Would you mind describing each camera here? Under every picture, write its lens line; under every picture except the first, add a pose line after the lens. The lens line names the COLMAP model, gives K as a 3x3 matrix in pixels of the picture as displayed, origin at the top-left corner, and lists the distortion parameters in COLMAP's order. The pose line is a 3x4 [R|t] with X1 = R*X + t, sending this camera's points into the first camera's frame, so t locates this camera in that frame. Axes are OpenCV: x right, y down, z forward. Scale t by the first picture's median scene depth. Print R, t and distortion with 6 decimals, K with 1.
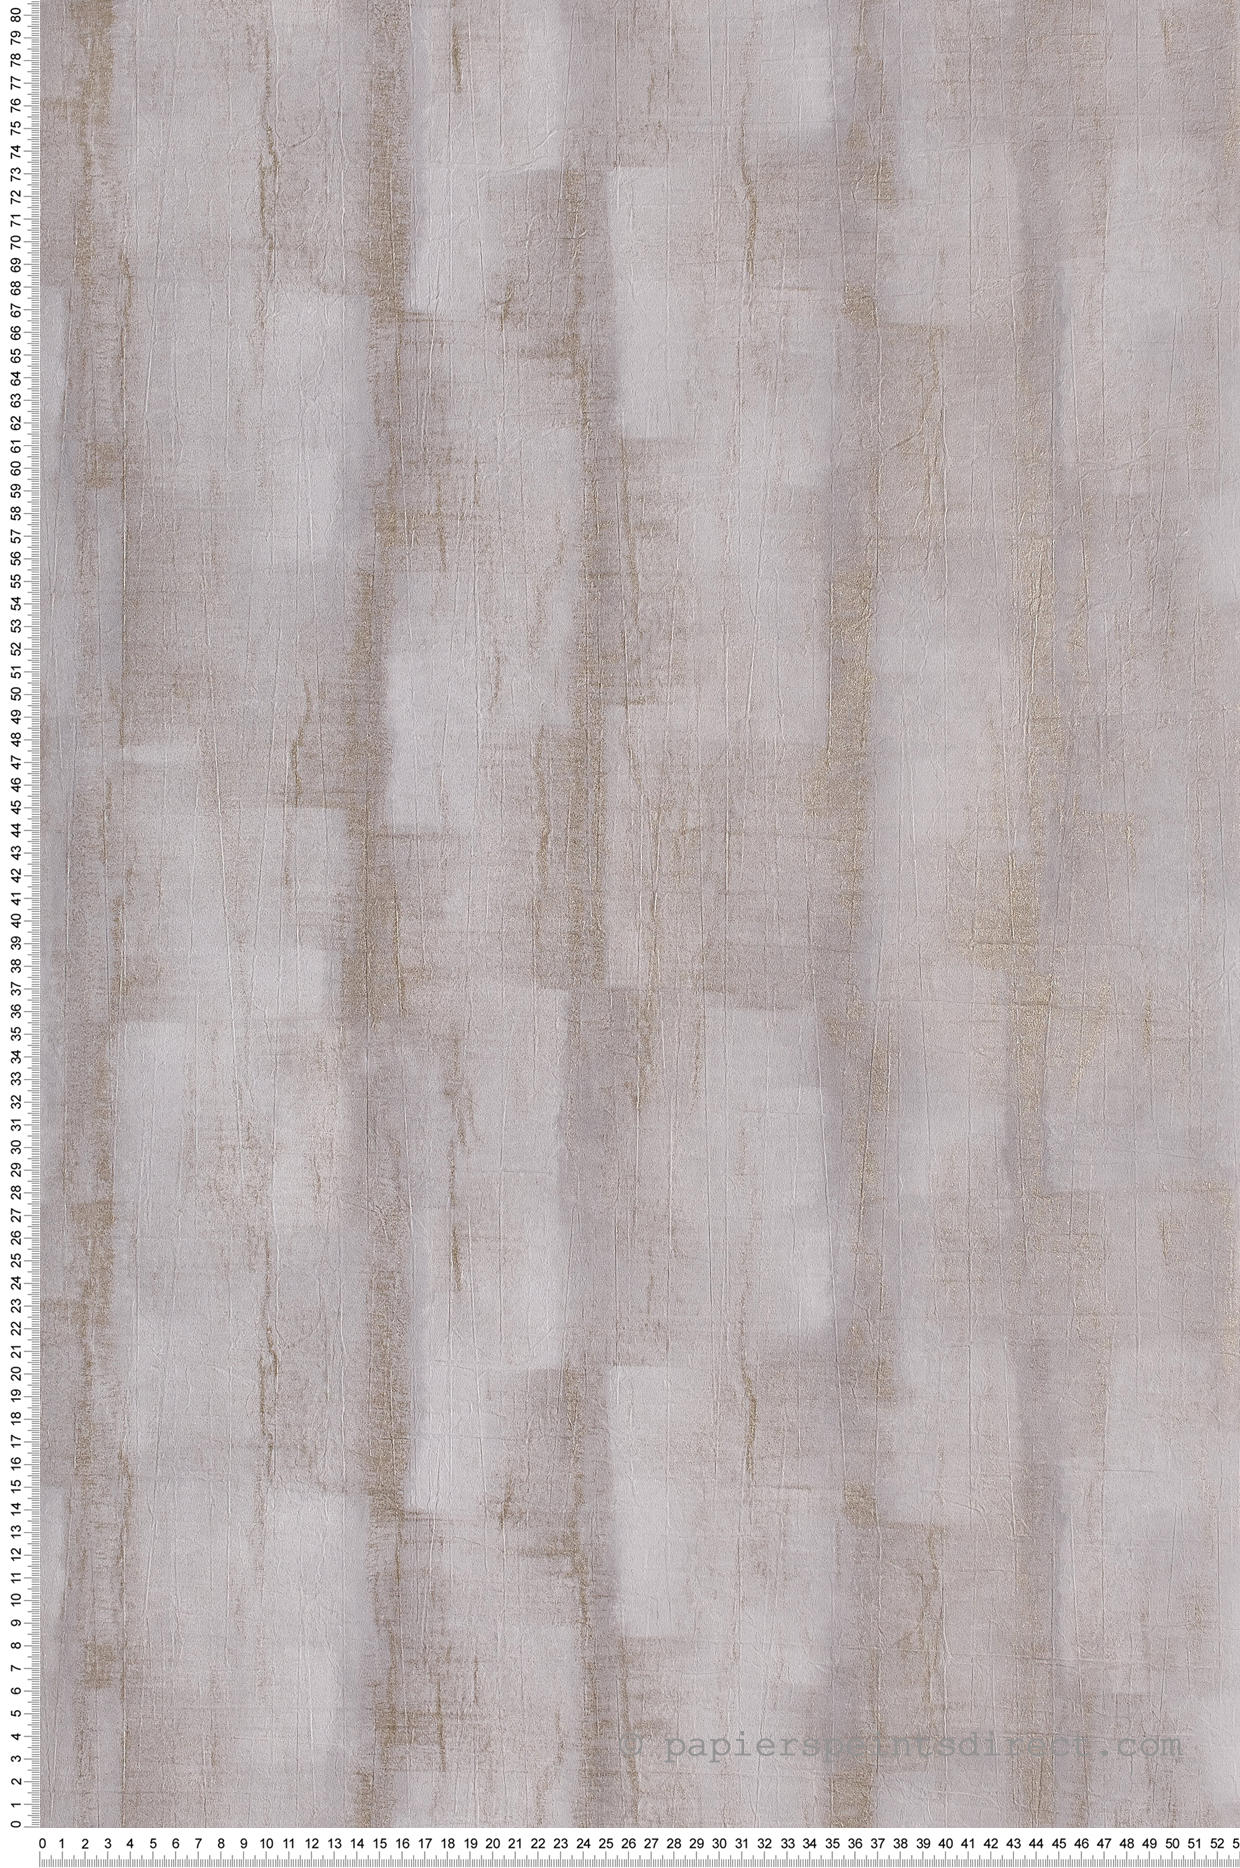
lens RADIAL K [[3204.2, 0, 620.0], [0, 3204.2, 934.0], [0, 0, 1]] dist [-0.002370, 0.113619]
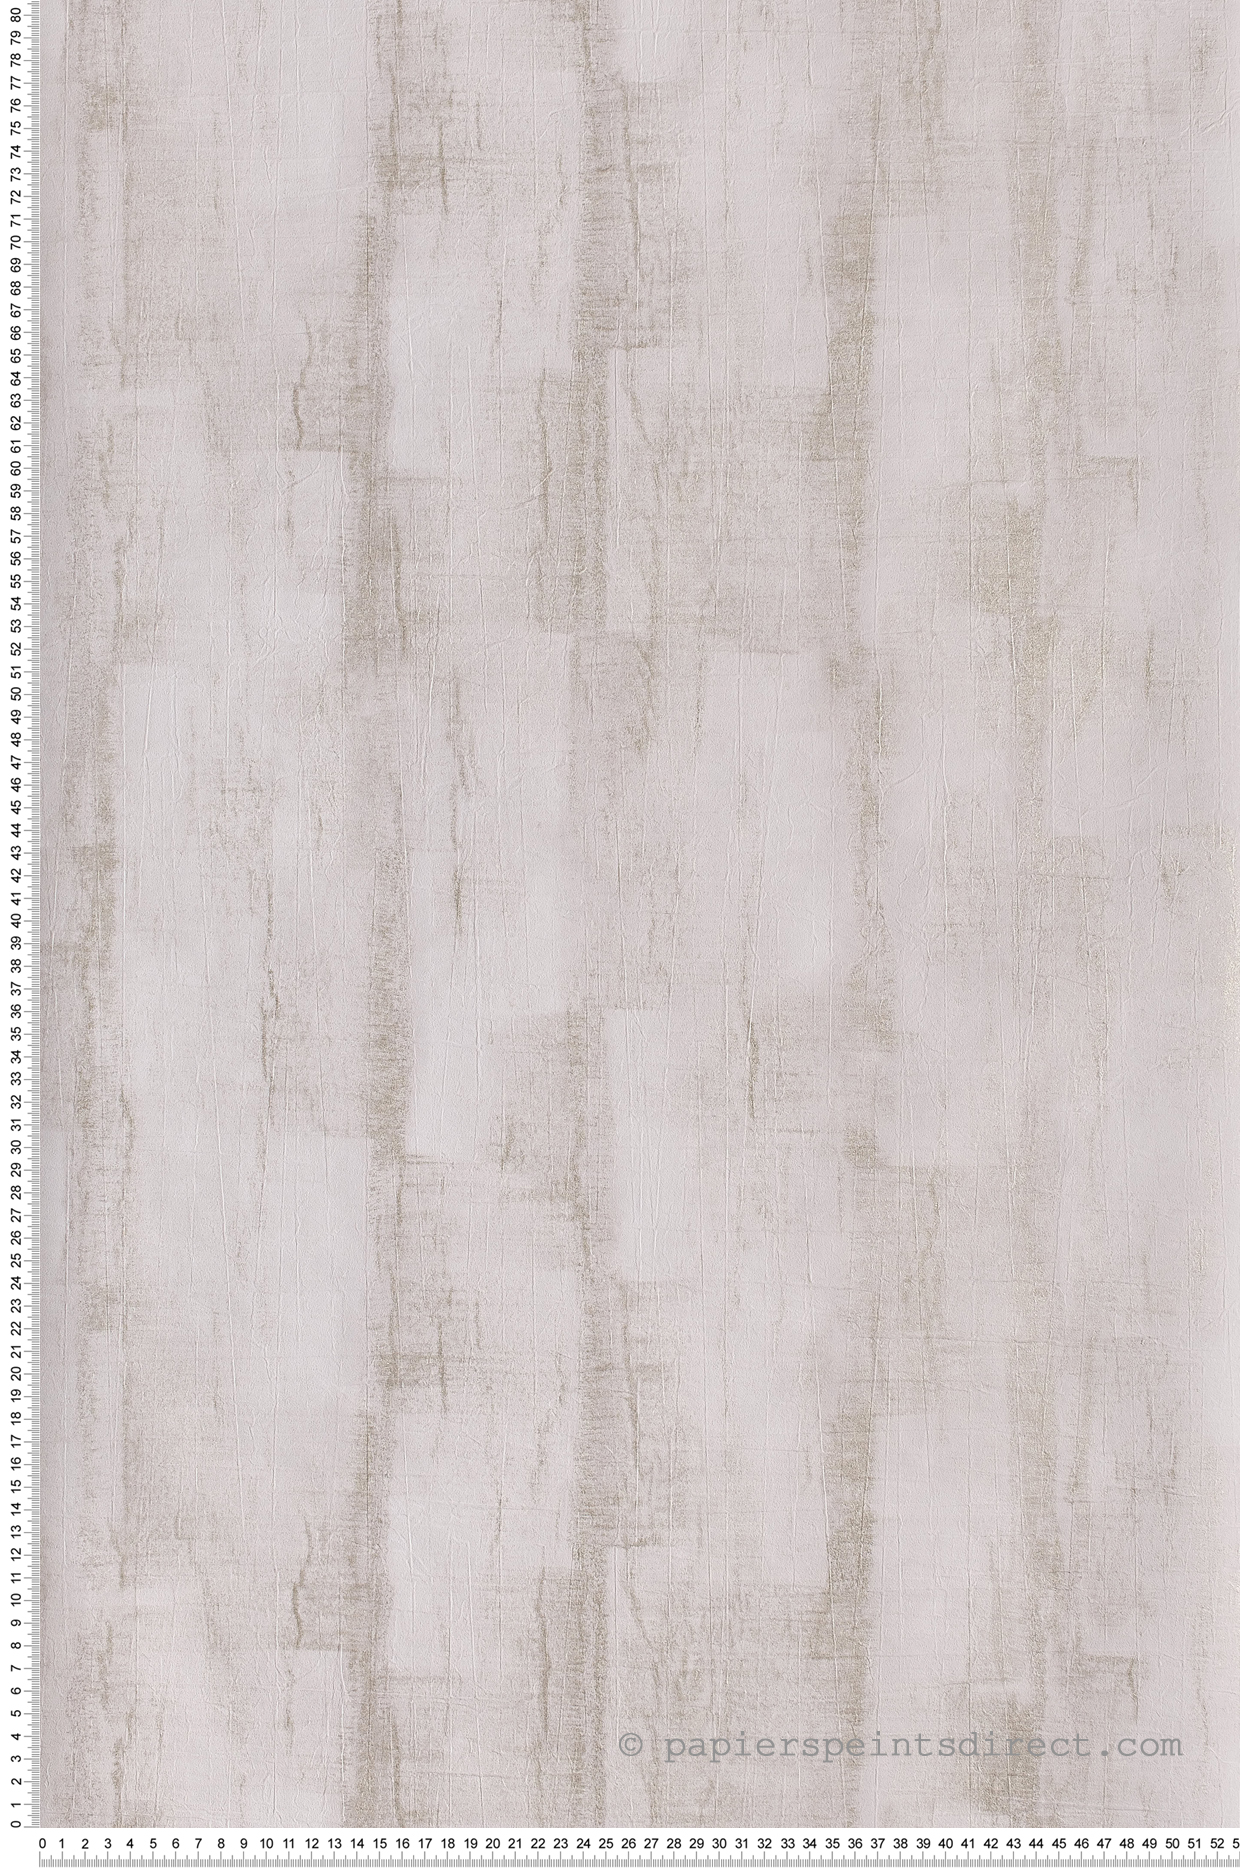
lens RADIAL K [[3204.2, 0, 620.0], [0, 3204.2, 934.0], [0, 0, 1]] dist [-0.002370, 0.113619]
pose [[1.000000, 0.000263, -0.000473, -0.000054], [-0.000263, 1.000000, 0.000321, 0.111055], [0.000473, -0.000321, 1.000000, 0.000321]]
